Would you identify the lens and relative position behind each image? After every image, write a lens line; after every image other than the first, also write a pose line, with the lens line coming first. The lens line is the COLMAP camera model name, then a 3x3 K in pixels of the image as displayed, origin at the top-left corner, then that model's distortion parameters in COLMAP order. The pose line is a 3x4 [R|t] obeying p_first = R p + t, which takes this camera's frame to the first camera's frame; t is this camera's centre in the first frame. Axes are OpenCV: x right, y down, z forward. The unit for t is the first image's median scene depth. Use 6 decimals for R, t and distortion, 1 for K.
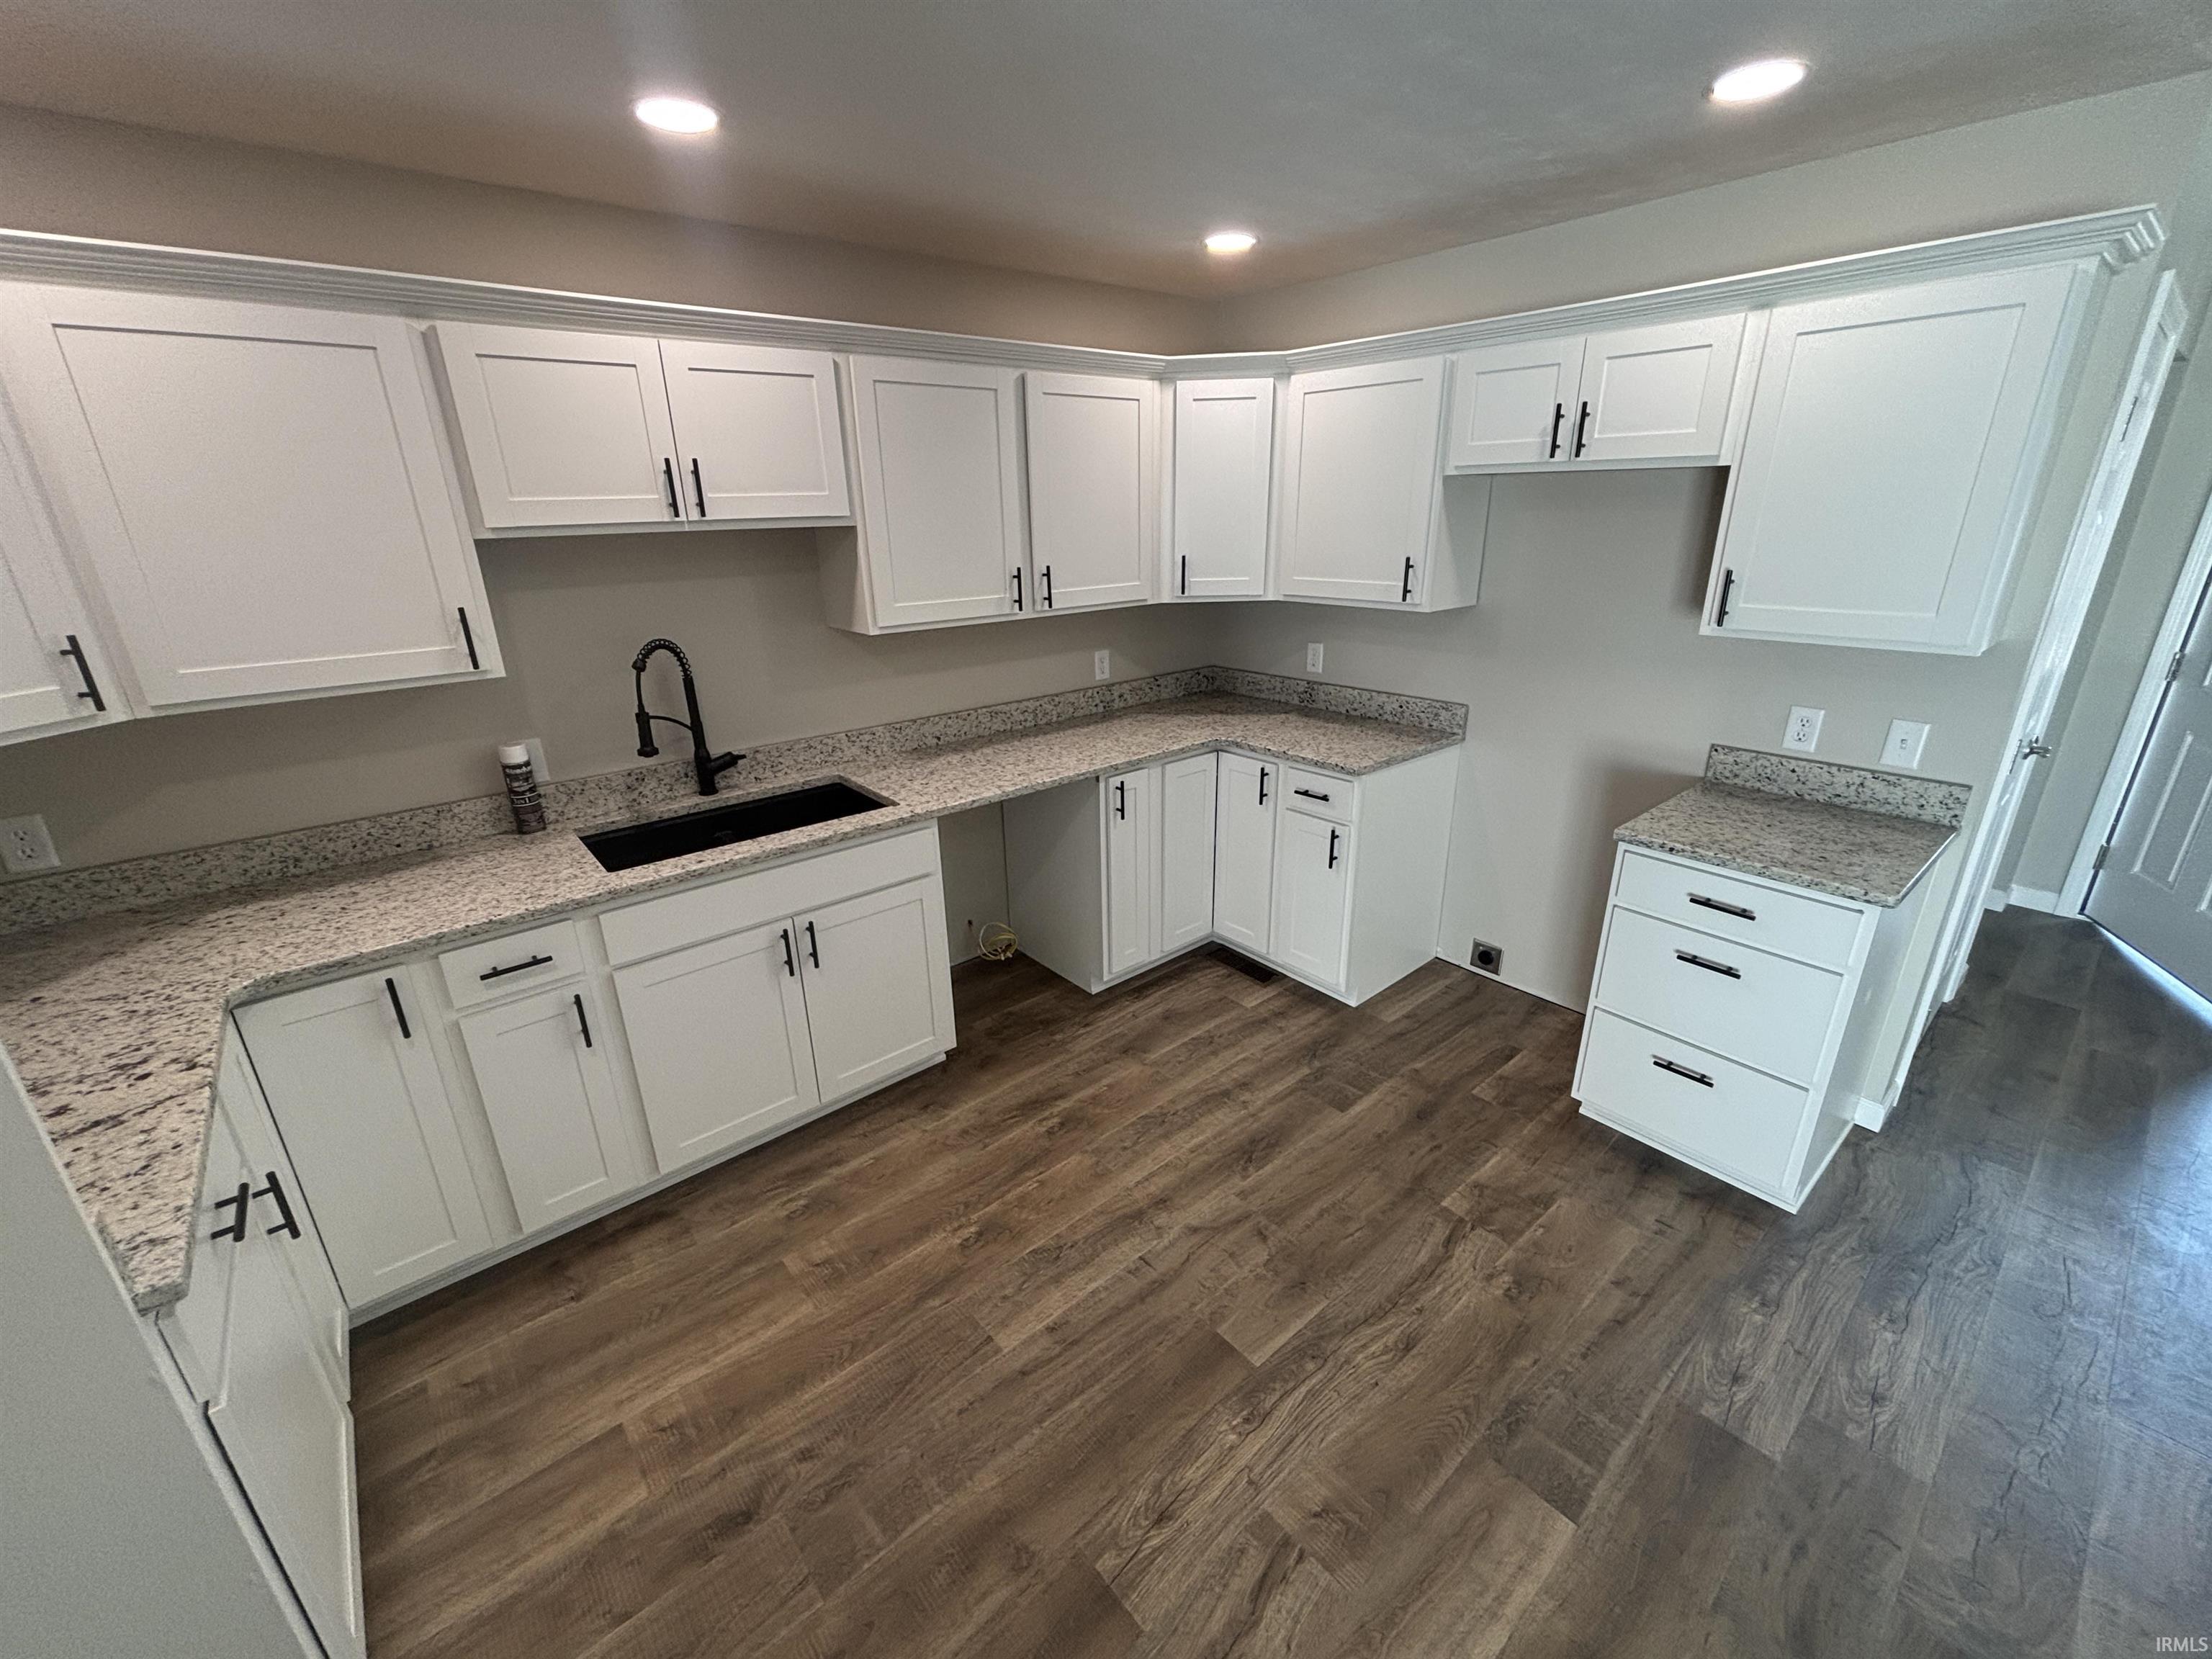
lens RADIAL K [[897.7, 0, 1098.2], [0, 897.7, 834.8], [0, 0, 1]] dist [0.001946, -0.001842]
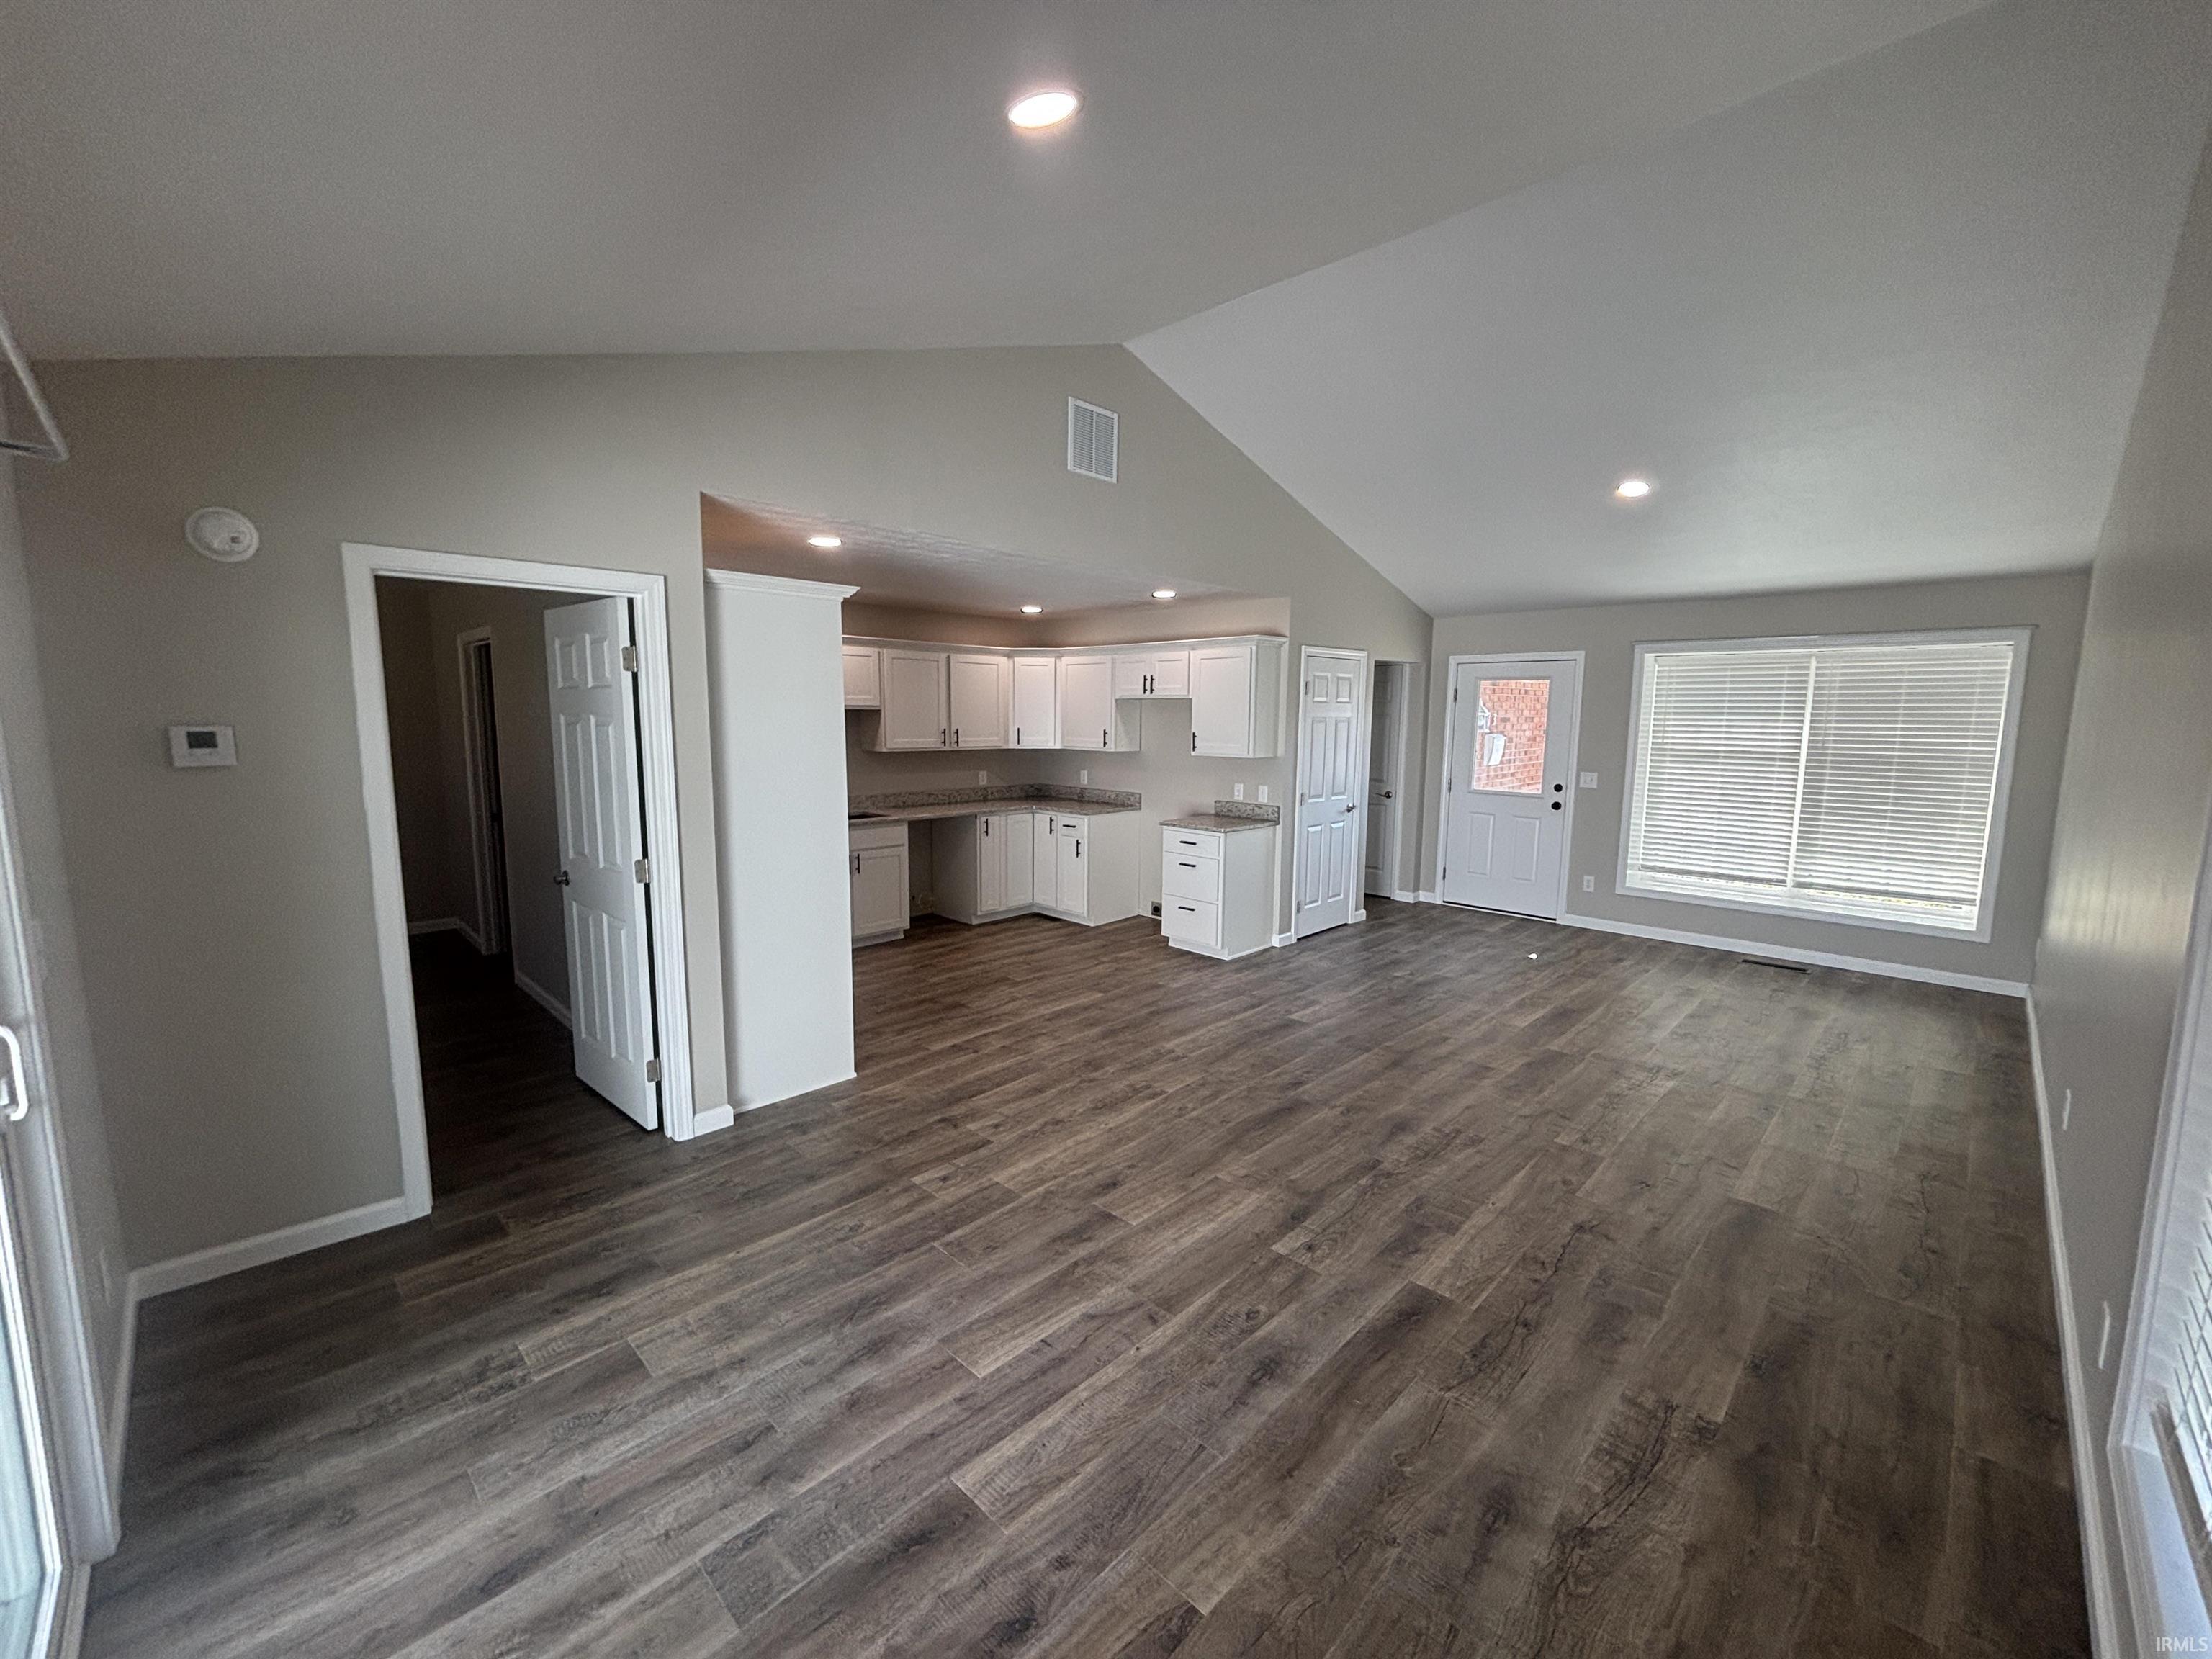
lens RADIAL K [[897.7, 0, 1160.4], [0, 897.7, 837.5], [0, 0, 1]] dist [0.001946, -0.001842]
pose [[0.989738, 0.012102, 0.142383, 0.170176], [0.017302, 0.978927, -0.203475, 0.584160], [-0.141845, 0.203851, 0.968672, -1.616873]]
